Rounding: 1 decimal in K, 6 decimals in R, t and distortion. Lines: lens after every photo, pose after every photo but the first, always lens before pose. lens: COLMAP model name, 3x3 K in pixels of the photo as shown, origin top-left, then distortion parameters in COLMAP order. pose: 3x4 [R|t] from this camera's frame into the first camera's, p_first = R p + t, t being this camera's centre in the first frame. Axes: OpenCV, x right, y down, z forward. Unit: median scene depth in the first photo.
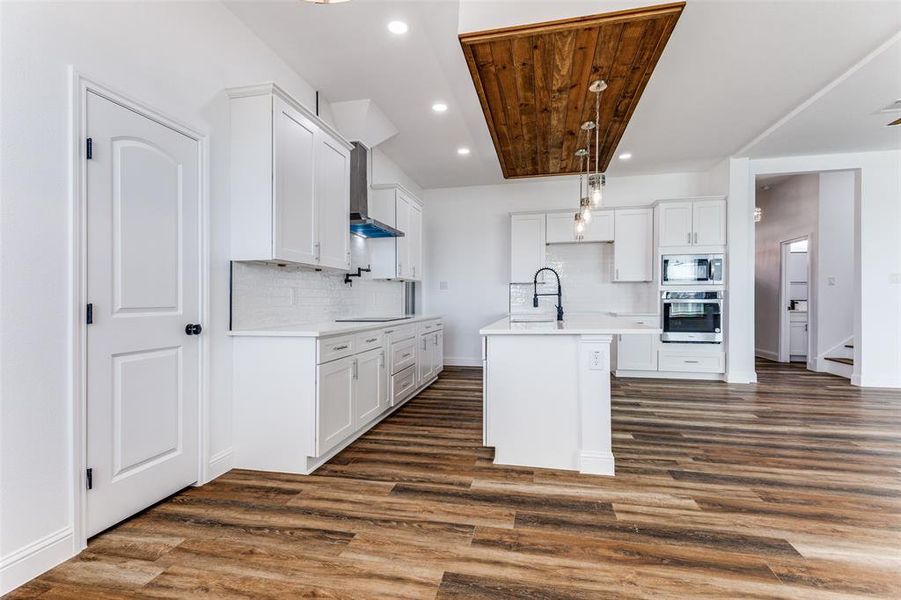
lens RADIAL K [[411.8, 0, 451.7], [0, 411.8, 302.4], [0, 0, 1]] dist [0.008708, -0.001707]
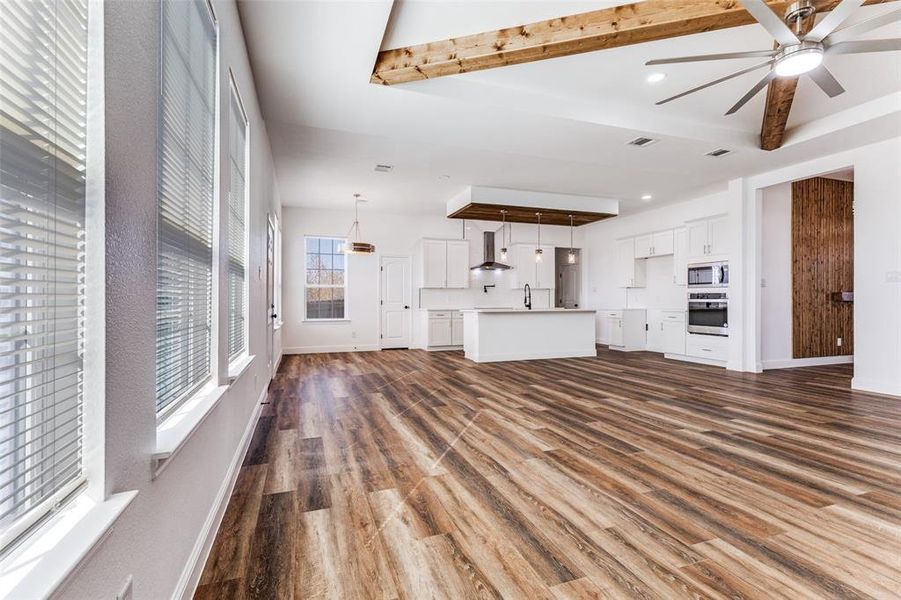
lens RADIAL K [[411.8, 0, 444.9], [0, 411.8, 298.0], [0, 0, 1]] dist [0.008708, -0.001707]
pose [[0.520473, -0.002812, -0.853874, 1.306221], [-0.005238, 0.999965, -0.006486, 0.000875], [0.853862, 0.007849, 0.520440, -0.323583]]
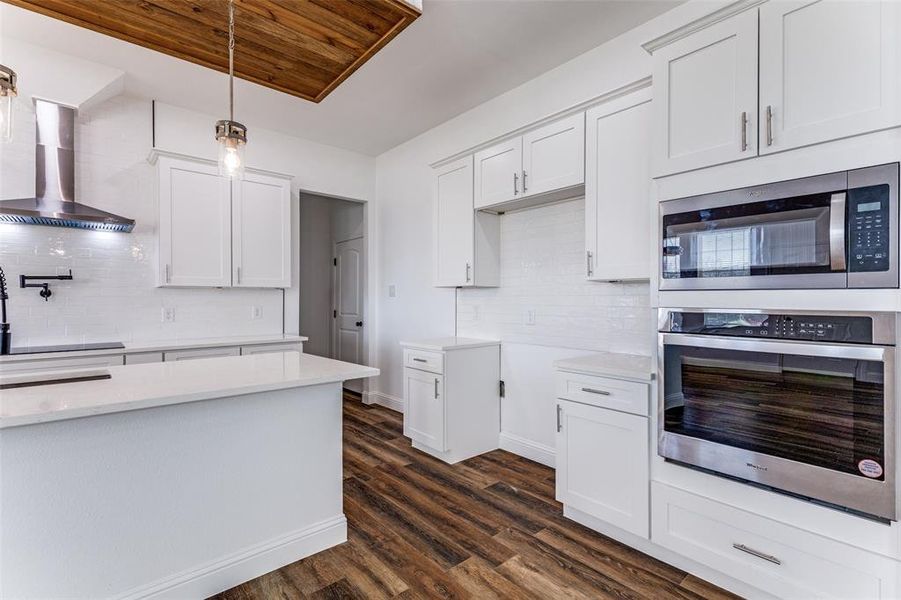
lens RADIAL K [[411.8, 0, 449.6], [0, 411.8, 298.8], [0, 0, 1]] dist [0.008708, -0.001707]
pose [[0.808196, 0.001072, -0.588913, 0.616543], [-0.003040, 0.999993, -0.002351, -0.037031], [0.588906, 0.003690, 0.808193, 0.676812]]
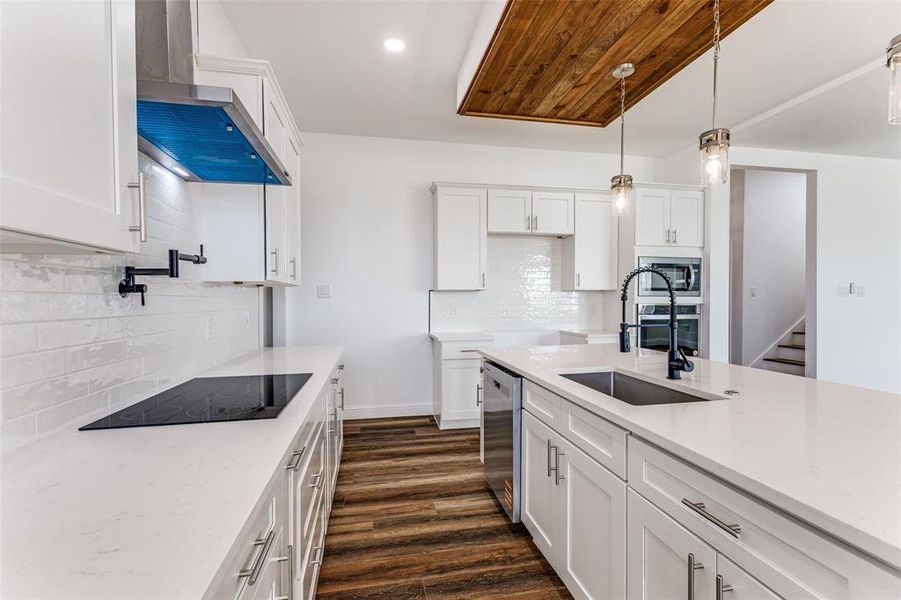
lens RADIAL K [[411.8, 0, 451.0], [0, 411.8, 307.7], [0, 0, 1]] dist [0.008708, -0.001707]
pose [[0.916911, -0.006621, 0.399037, -0.119996], [0.002557, 0.999939, 0.010718, -0.032273], [-0.399084, -0.008808, 0.916872, 0.477721]]
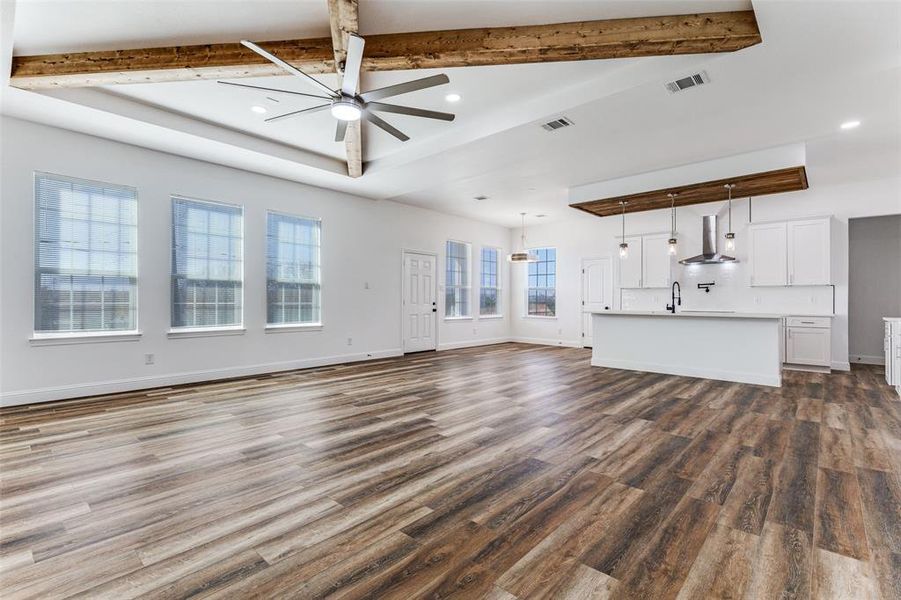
lens RADIAL K [[411.8, 0, 458.9], [0, 411.8, 299.0], [0, 0, 1]] dist [0.008708, -0.001707]
pose [[-0.489497, -0.003530, -0.871998, 1.564414], [-0.009400, 0.999955, 0.001229, -0.005591], [0.871954, 0.008798, -0.489509, 0.765117]]
